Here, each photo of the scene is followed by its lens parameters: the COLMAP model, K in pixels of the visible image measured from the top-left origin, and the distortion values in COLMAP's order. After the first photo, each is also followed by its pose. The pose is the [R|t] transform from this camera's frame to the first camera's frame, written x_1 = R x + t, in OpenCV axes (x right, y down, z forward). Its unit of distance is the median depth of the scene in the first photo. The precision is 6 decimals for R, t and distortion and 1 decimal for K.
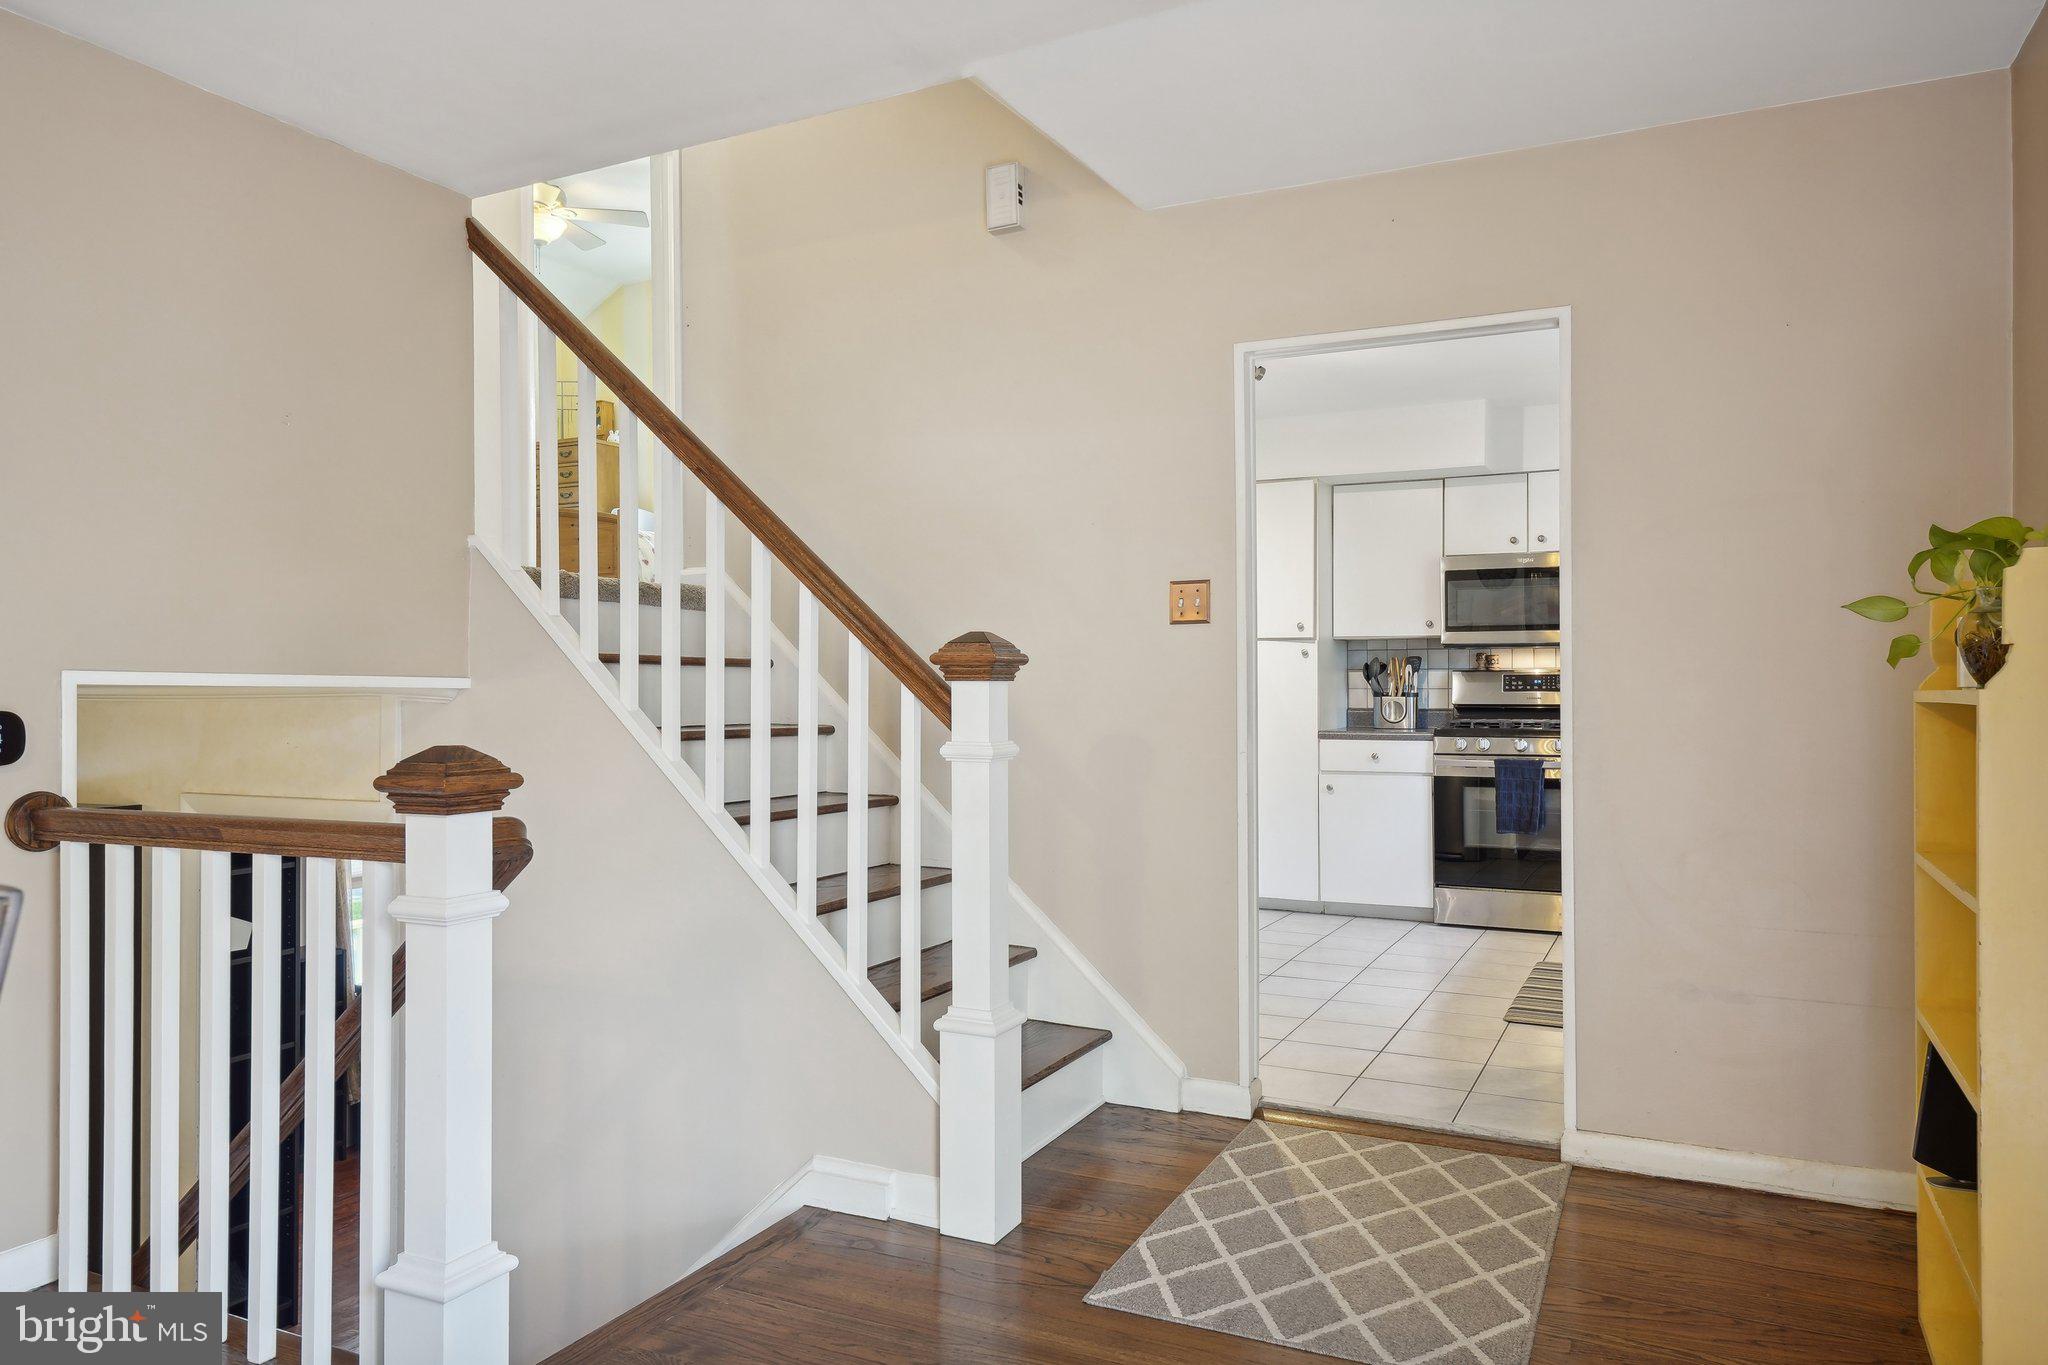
lens RADIAL K [[1369.7, 0, 1012.9], [0, 1369.7, 673.6], [0, 0, 1]] dist [-0.001984, -0.003399]
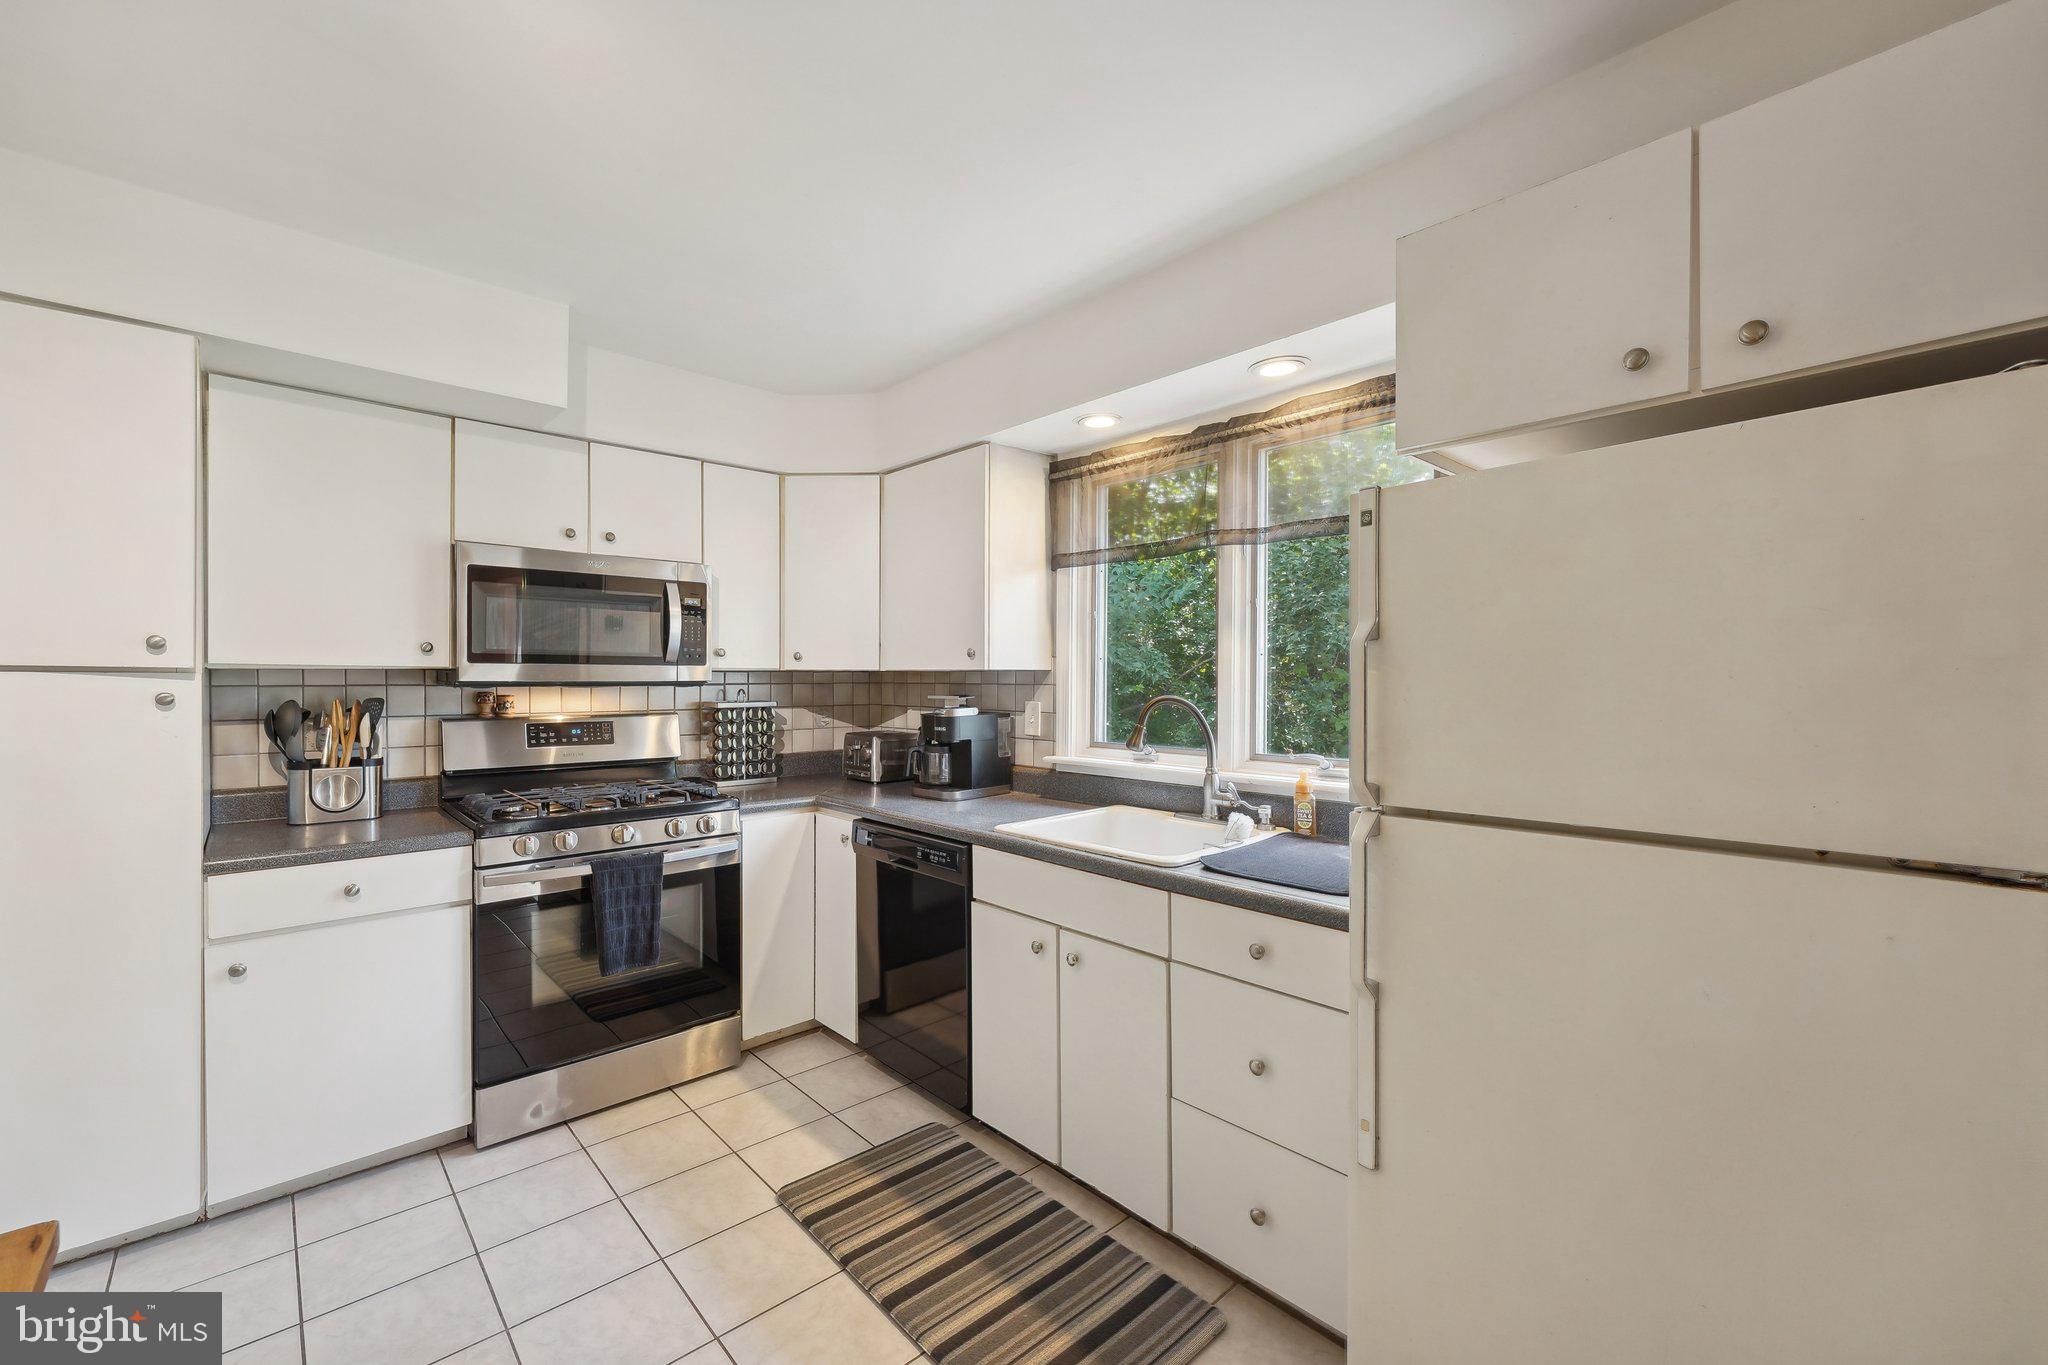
lens RADIAL K [[833.1, 0, 1013.0], [0, 833.1, 676.1], [0, 0, 1]] dist [-0.003039, 0.000541]
pose [[0.369916, 0.007295, 0.929036, 0.056065], [-0.004630, 0.999971, -0.006008, -0.023261], [-0.929054, -0.002079, 0.369940, 0.637768]]
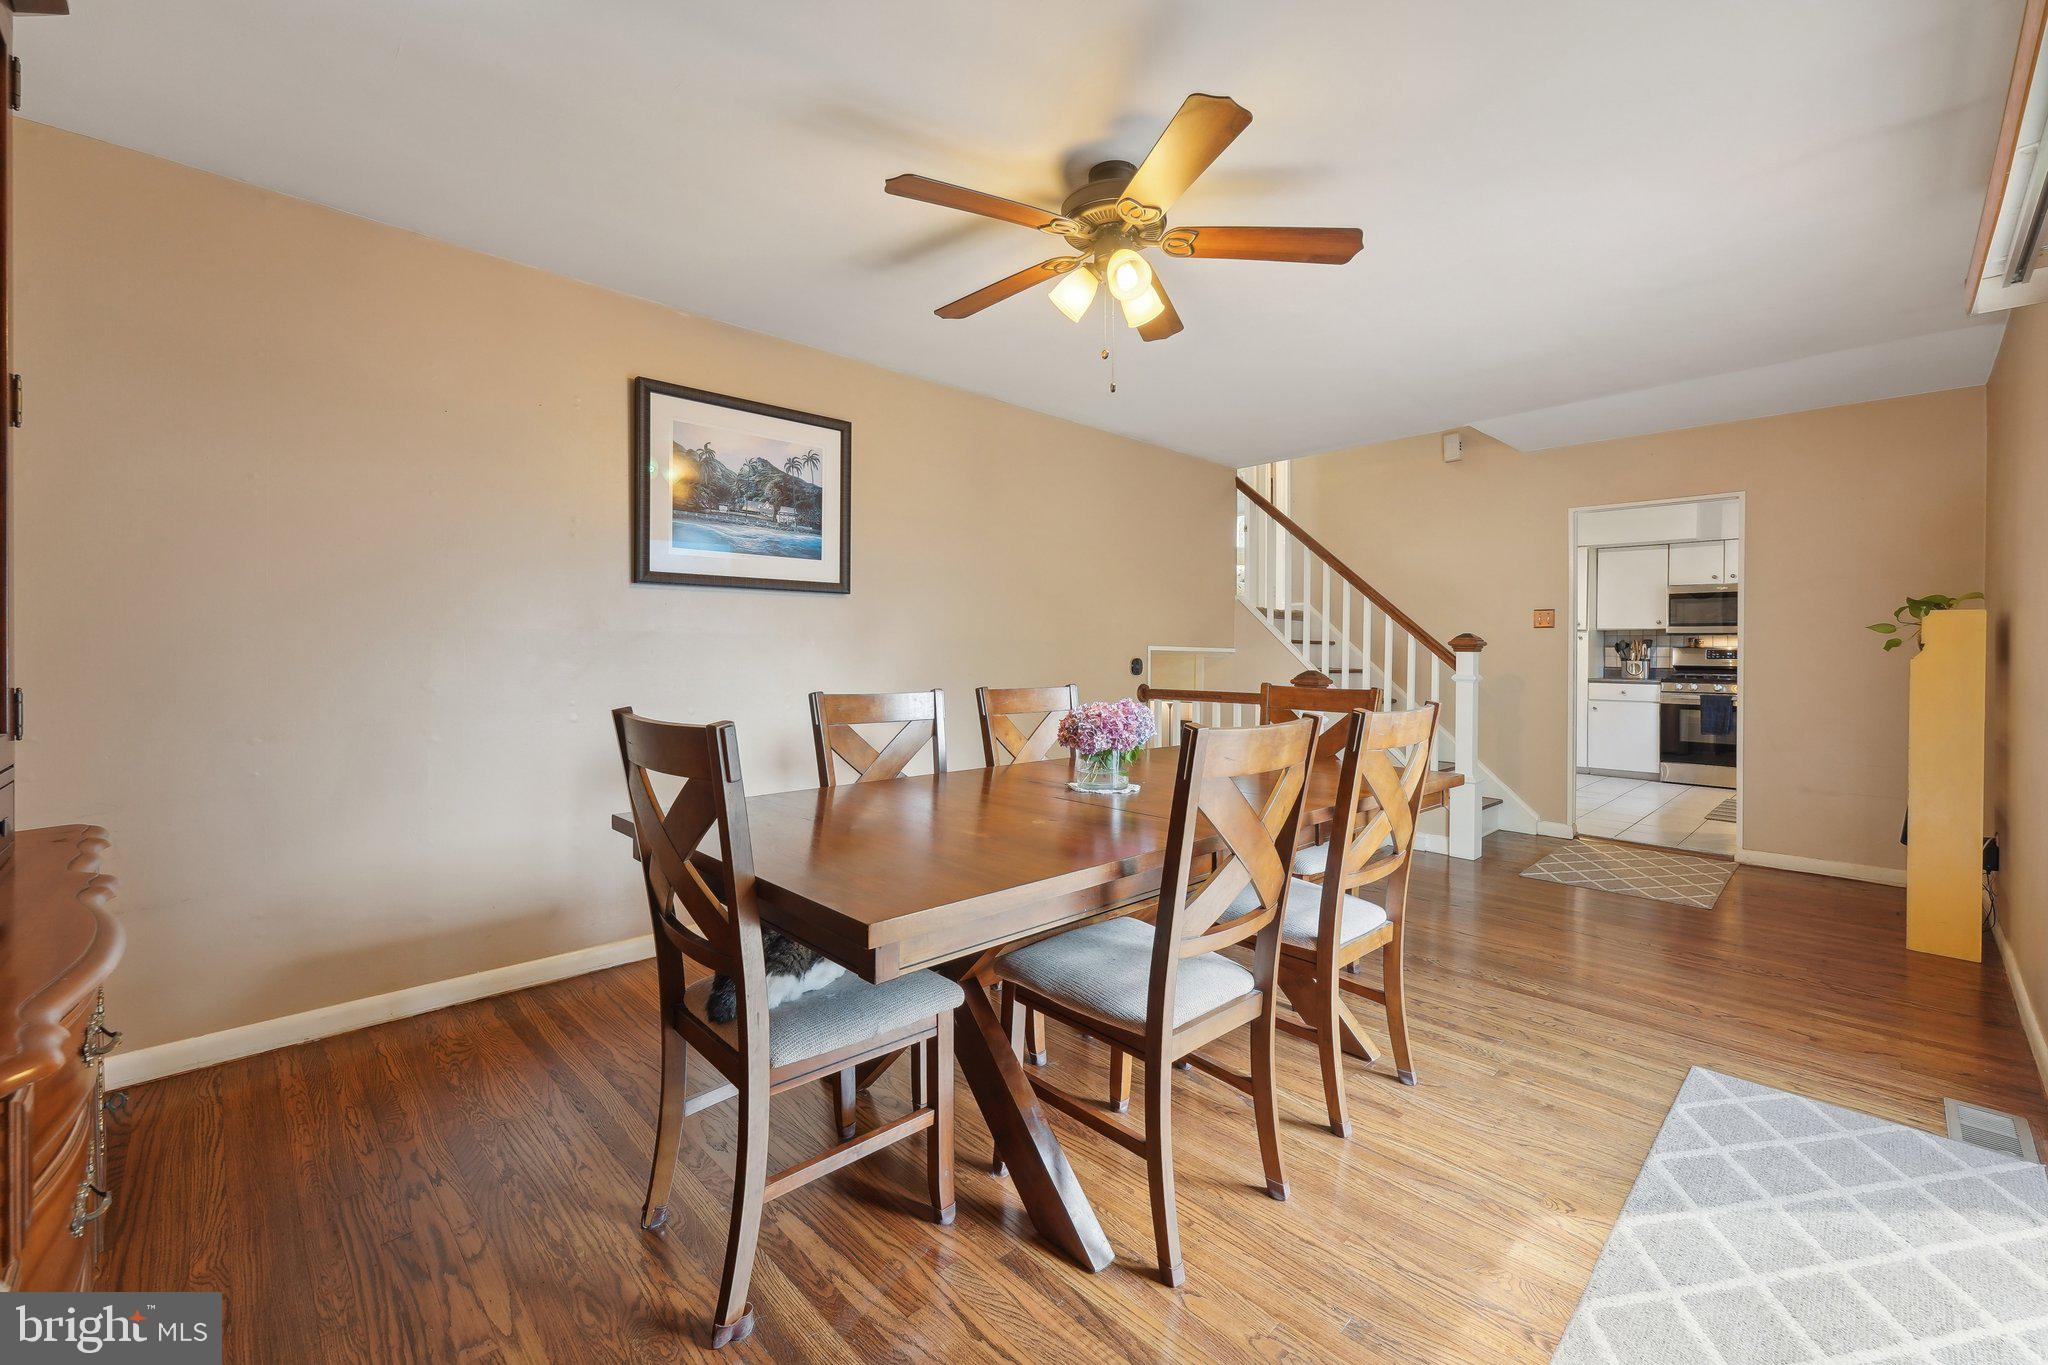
lens RADIAL K [[833.1, 0, 1012.3], [0, 833.1, 652.6], [0, 0, 1]] dist [-0.003039, 0.000541]
pose [[0.939054, 0.010191, -0.343619, -0.137653], [-0.006295, 0.999903, 0.012453, -0.003664], [0.343713, -0.009531, 0.939026, -0.380208]]
